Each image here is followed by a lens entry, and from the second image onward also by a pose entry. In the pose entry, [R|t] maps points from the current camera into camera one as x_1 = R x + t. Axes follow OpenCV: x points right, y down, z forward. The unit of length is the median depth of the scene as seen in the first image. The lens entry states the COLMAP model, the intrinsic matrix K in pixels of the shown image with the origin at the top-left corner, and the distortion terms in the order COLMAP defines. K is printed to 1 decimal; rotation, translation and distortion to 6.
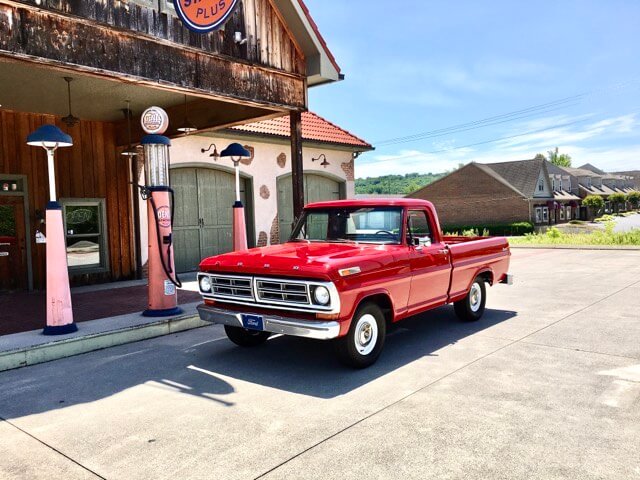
lens RADIAL K [[542.2, 0, 315.4], [0, 542.2, 250.5], [0, 0, 1]] dist [0.075478, -0.111615]
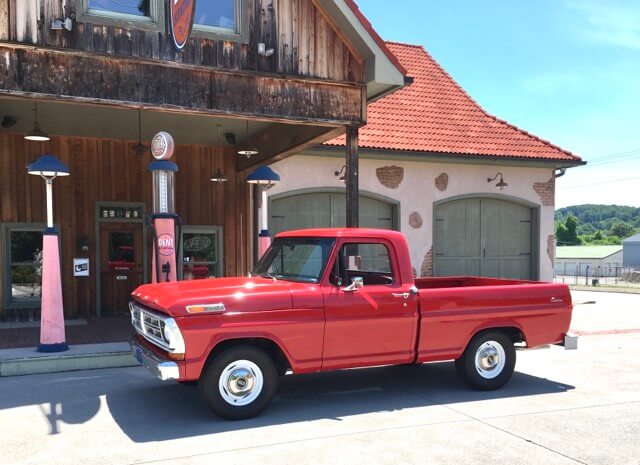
lens RADIAL K [[636.0, 0, 319.9], [0, 636.0, 293.6], [0, 0, 1]] dist [0.070869, -0.109618]
pose [[0.898101, 0.055629, -0.436256, 0.466708], [-0.052114, 0.998440, 0.020031, -0.011797], [0.436690, 0.004745, 0.899599, 0.094270]]
